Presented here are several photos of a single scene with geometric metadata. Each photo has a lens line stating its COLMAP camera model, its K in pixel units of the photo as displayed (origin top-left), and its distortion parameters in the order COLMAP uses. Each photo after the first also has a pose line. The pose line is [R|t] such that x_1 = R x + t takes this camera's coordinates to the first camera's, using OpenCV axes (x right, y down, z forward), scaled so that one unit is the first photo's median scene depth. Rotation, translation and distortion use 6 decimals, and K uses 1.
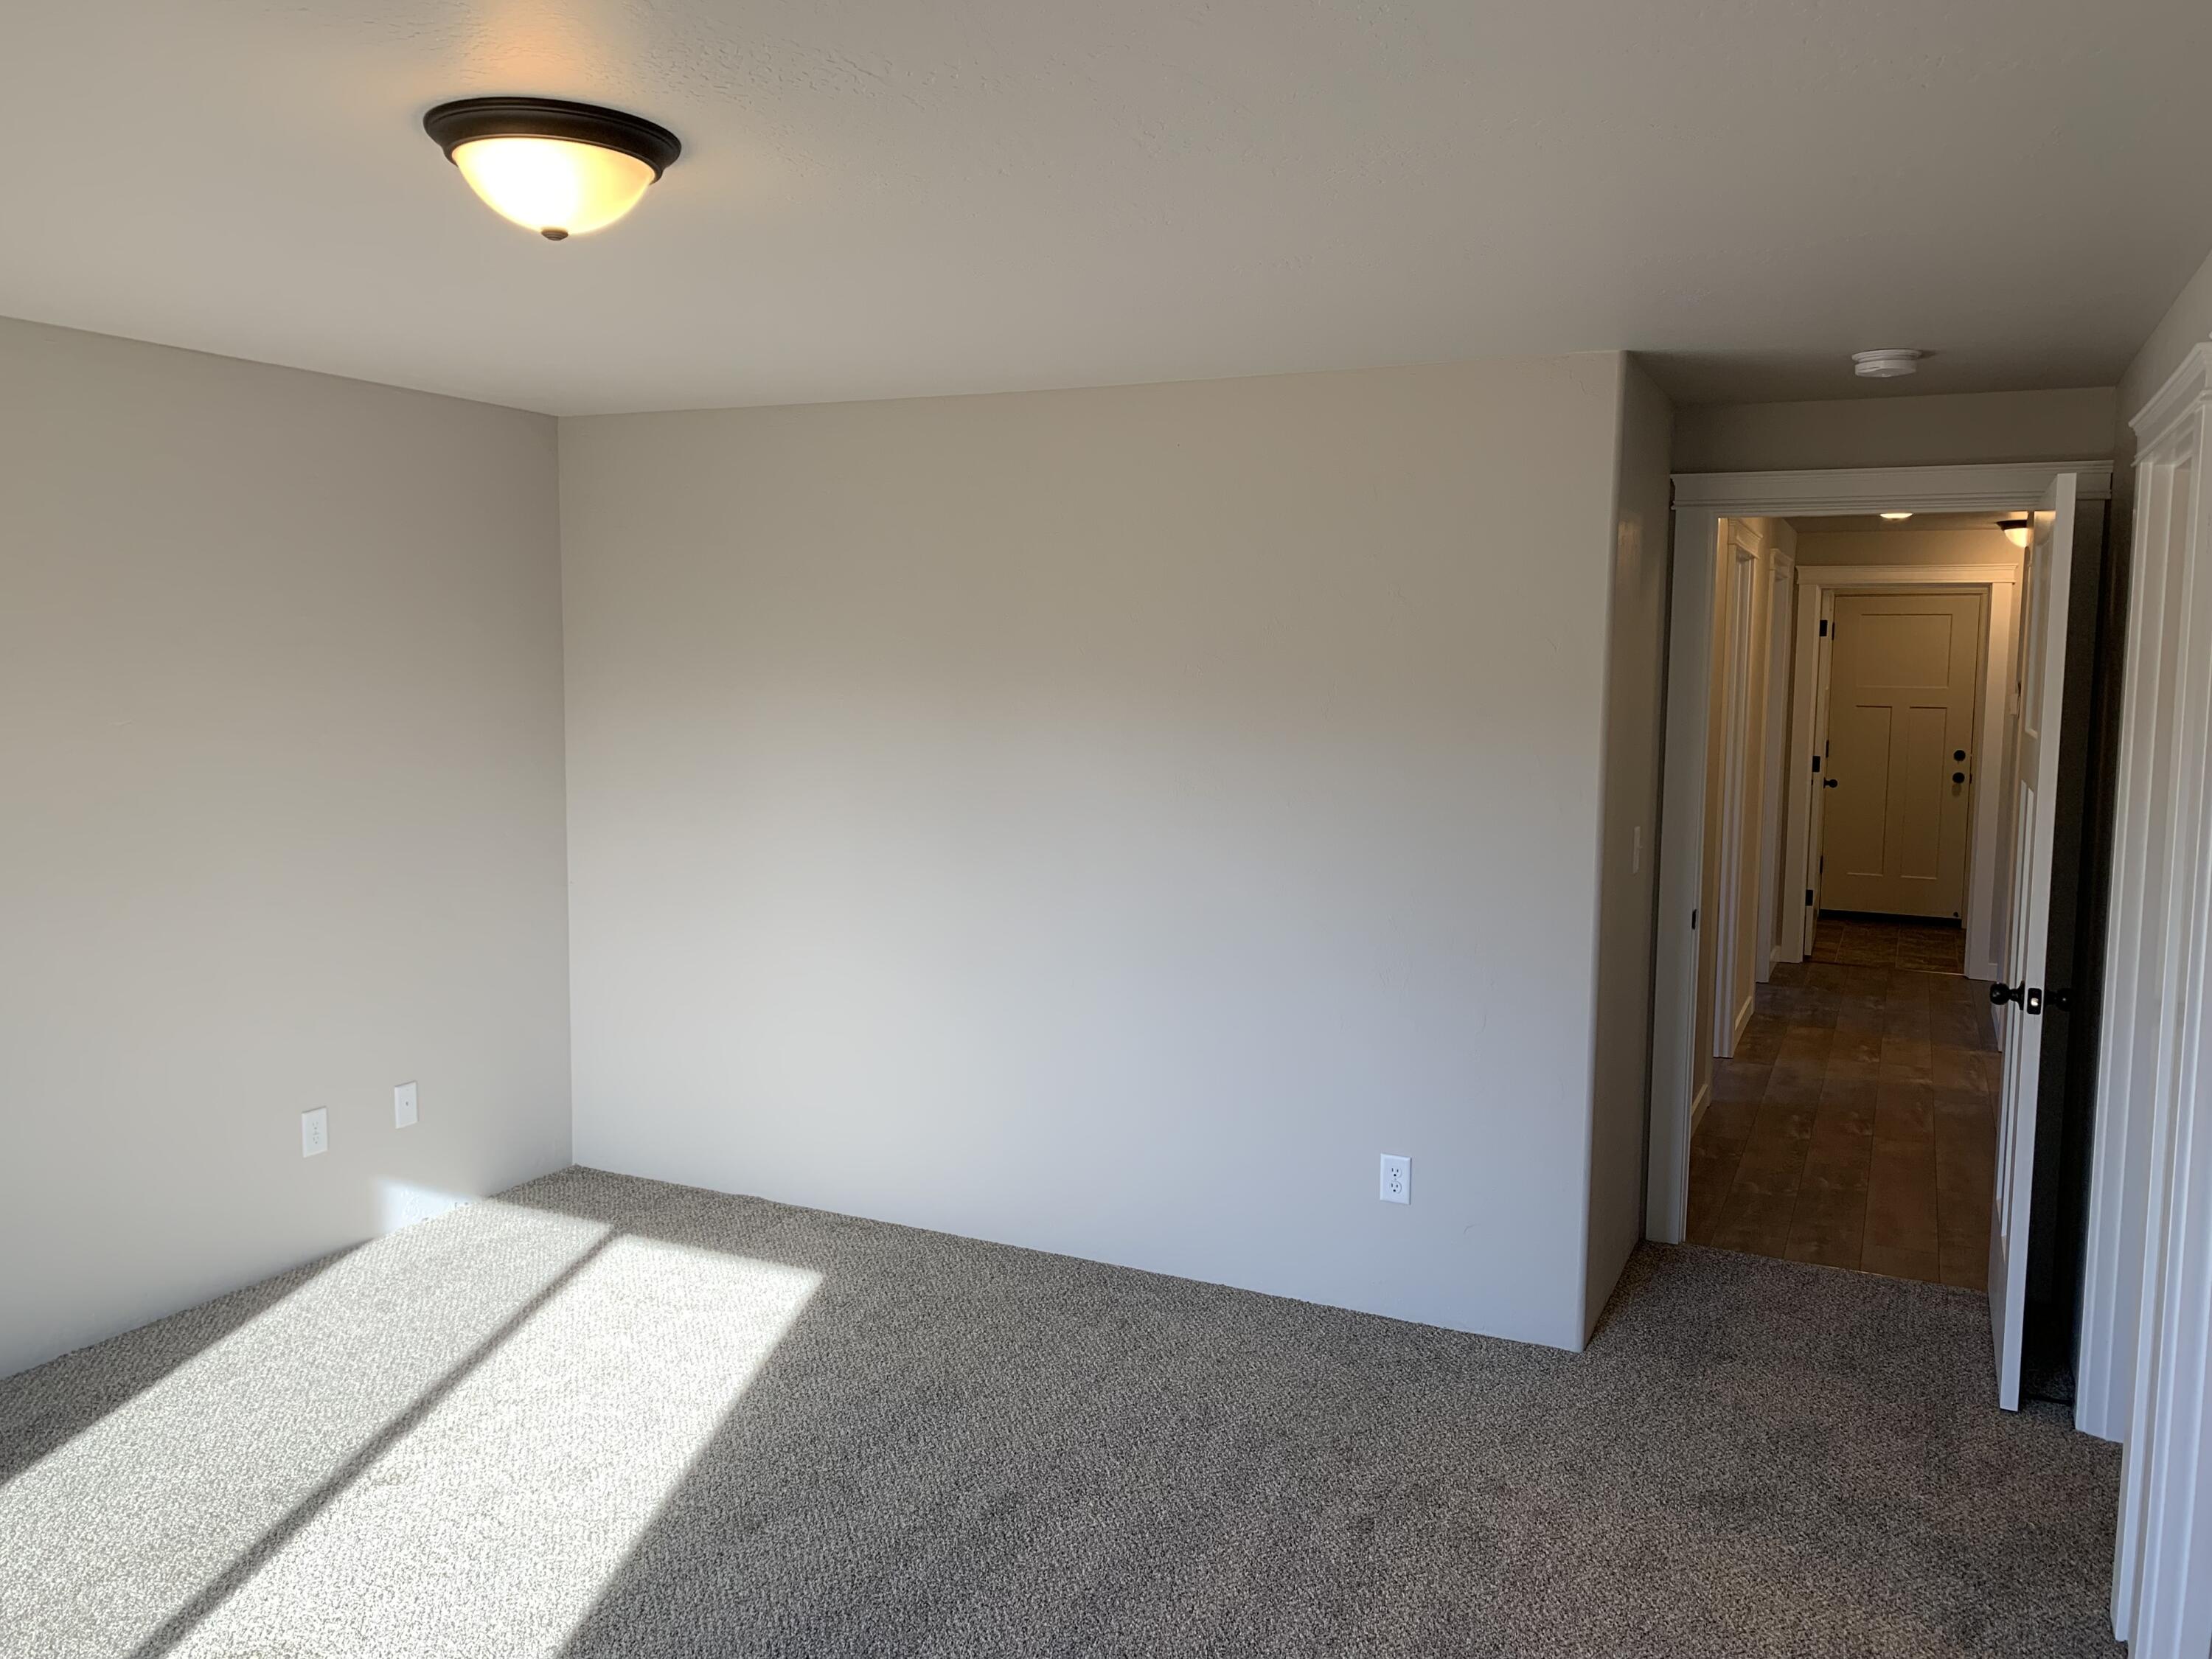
lens RADIAL K [[1699.4, 0, 1106.0], [0, 1699.4, 829.5], [0, 0, 1]] dist [0.030716, -0.002121]
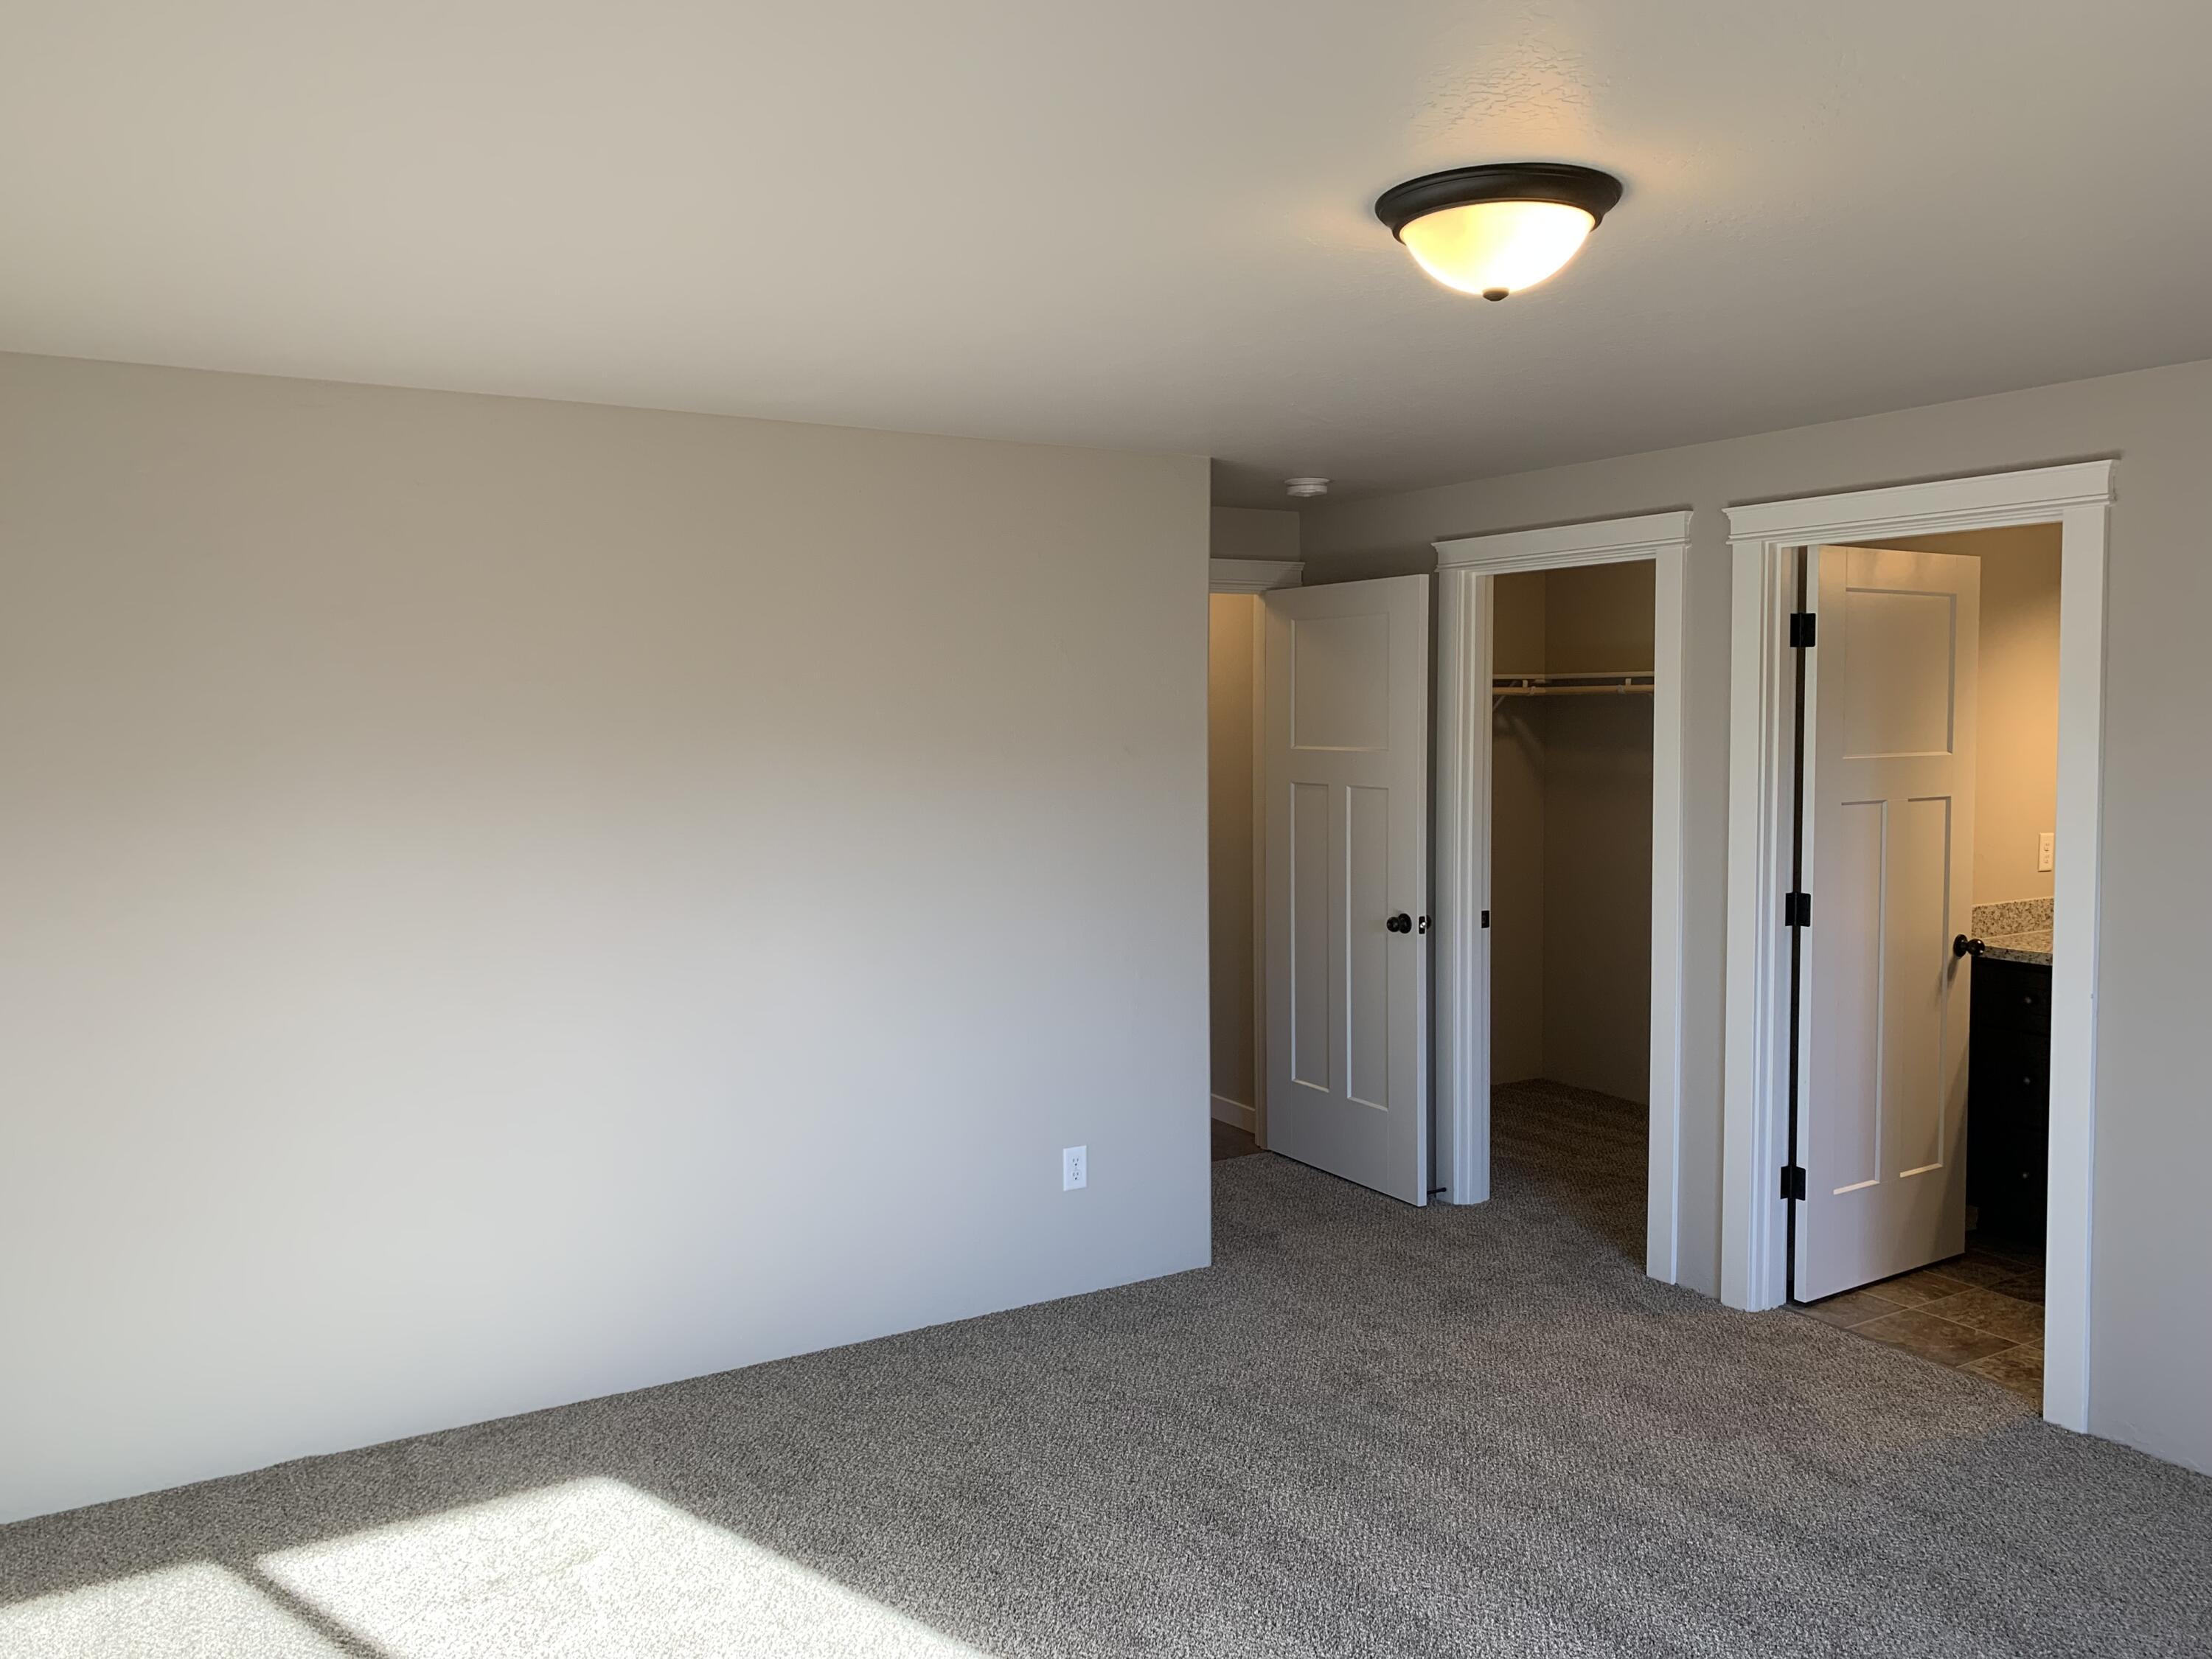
lens RADIAL K [[1689.3, 0, 1107.8], [0, 1689.3, 799.8], [0, 0, 1]] dist [0.059039, -0.068128]
pose [[0.548069, -0.062393, 0.834103, -0.728773], [0.097532, 0.995179, 0.010356, -0.043985], [-0.830727, 0.075676, 0.551512, 0.354548]]
